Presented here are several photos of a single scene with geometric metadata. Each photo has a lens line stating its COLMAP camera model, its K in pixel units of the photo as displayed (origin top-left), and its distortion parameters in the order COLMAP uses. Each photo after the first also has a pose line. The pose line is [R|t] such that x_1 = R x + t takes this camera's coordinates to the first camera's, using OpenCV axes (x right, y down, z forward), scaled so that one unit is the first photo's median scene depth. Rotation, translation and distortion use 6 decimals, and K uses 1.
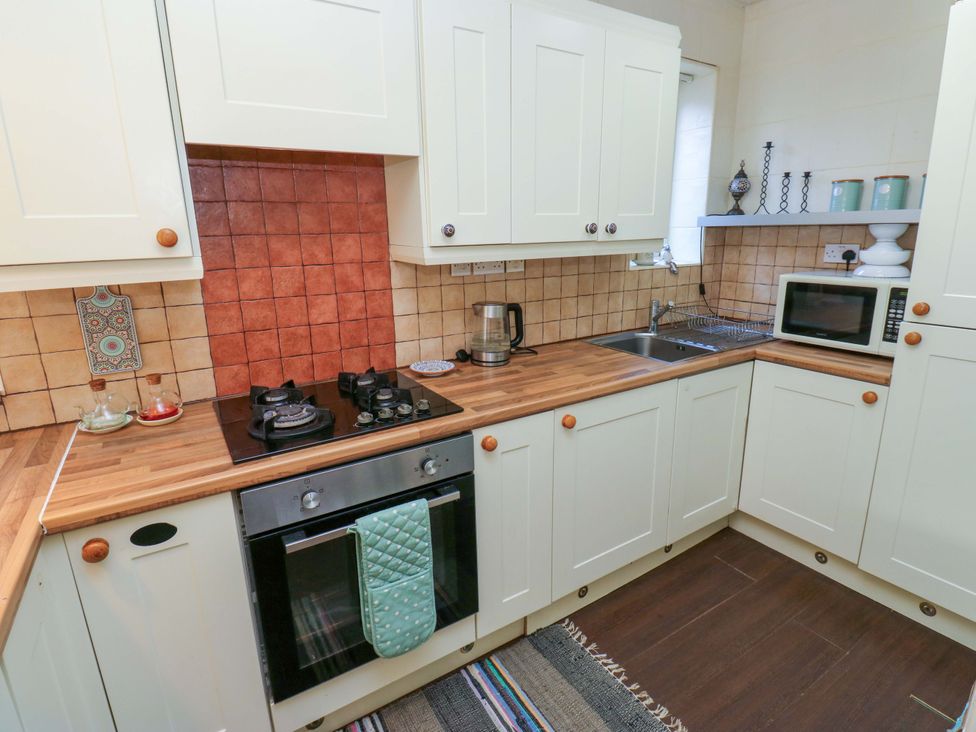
lens RADIAL K [[511.0, 0, 492.7], [0, 511.0, 358.3], [0, 0, 1]] dist [-0.001404, -0.011648]
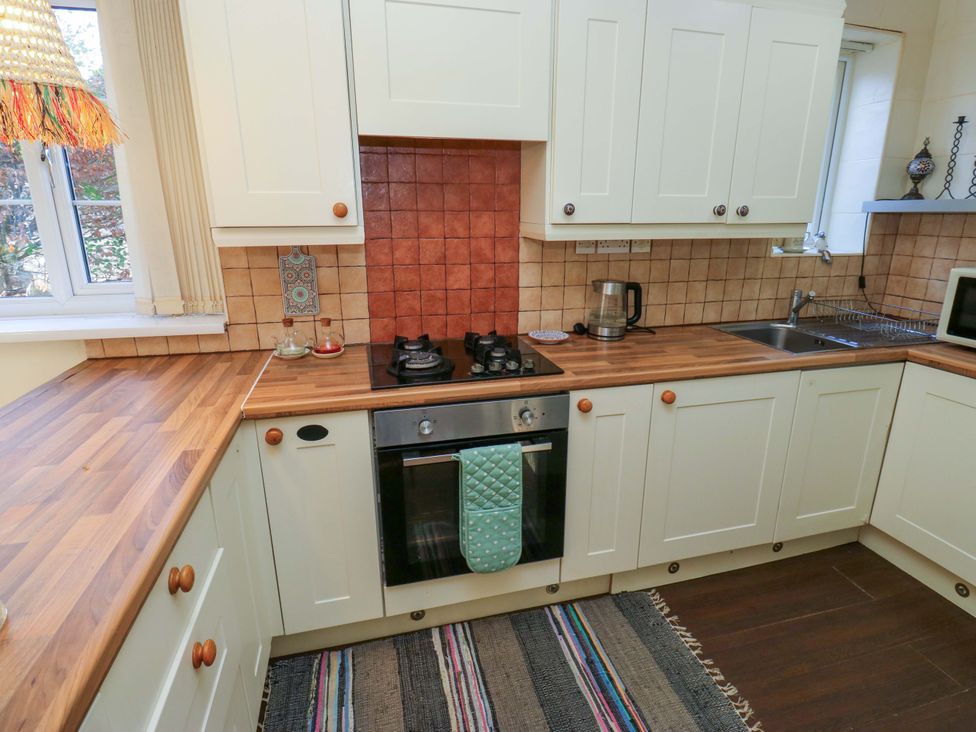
lens RADIAL K [[511.0, 0, 493.5], [0, 511.0, 360.7], [0, 0, 1]] dist [-0.001404, -0.011648]
pose [[0.951588, 0.099653, -0.290774, 0.105180], [-0.090510, 0.994889, 0.044763, 0.036260], [0.293748, -0.016278, 0.955744, -0.093319]]
